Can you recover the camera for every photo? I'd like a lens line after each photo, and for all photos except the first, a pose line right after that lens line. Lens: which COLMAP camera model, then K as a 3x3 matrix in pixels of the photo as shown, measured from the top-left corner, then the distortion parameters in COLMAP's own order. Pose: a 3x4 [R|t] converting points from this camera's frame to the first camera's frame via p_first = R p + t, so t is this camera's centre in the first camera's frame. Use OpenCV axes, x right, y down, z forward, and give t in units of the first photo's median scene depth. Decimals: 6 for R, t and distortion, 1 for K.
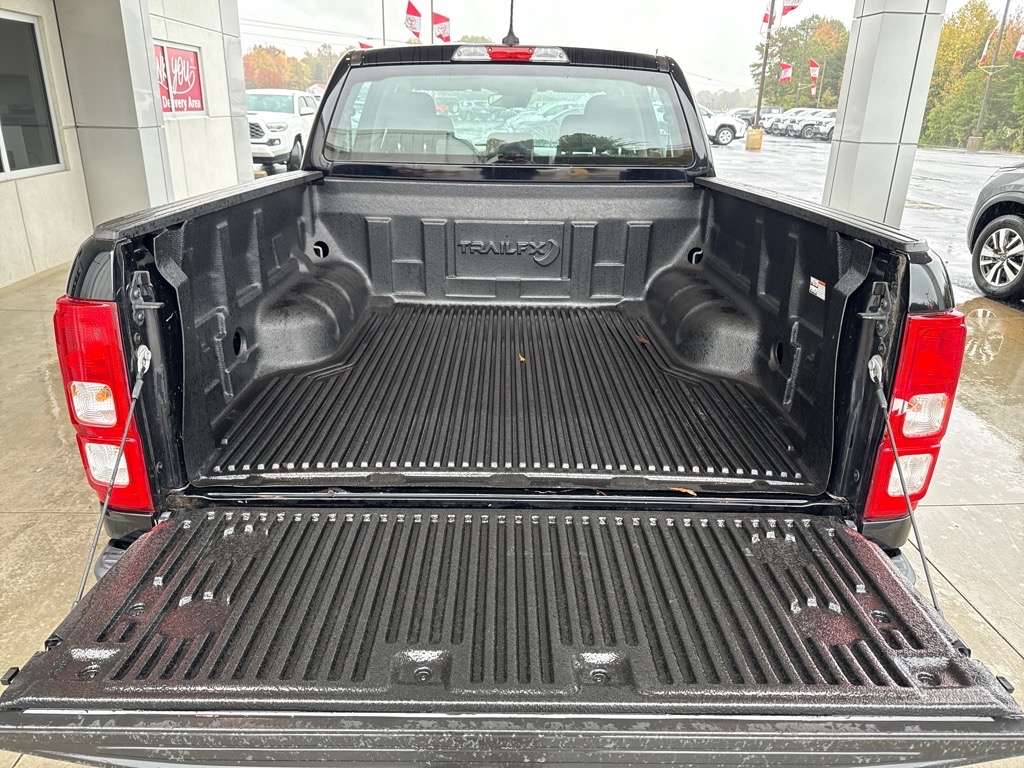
lens RADIAL K [[746.7, 0, 512.0], [0, 746.7, 384.0], [0, 0, 1]] dist [0.033260, -0.074715]
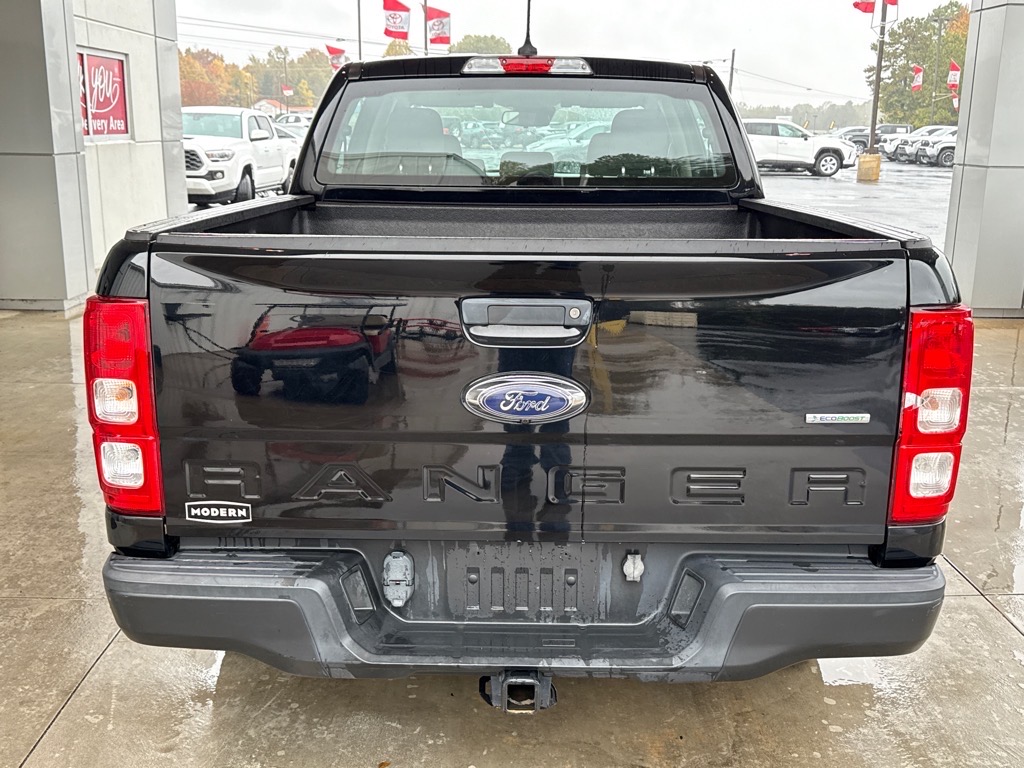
lens RADIAL K [[1077.6, 0, 512.0], [0, 1077.6, 384.0], [0, 0, 1]] dist [0.177874, -0.472356]
pose [[0.999773, -0.003166, -0.021062, 0.002397], [0.000521, 0.992232, -0.124397, 0.038944], [0.021292, 0.124358, 0.992009, -0.096576]]
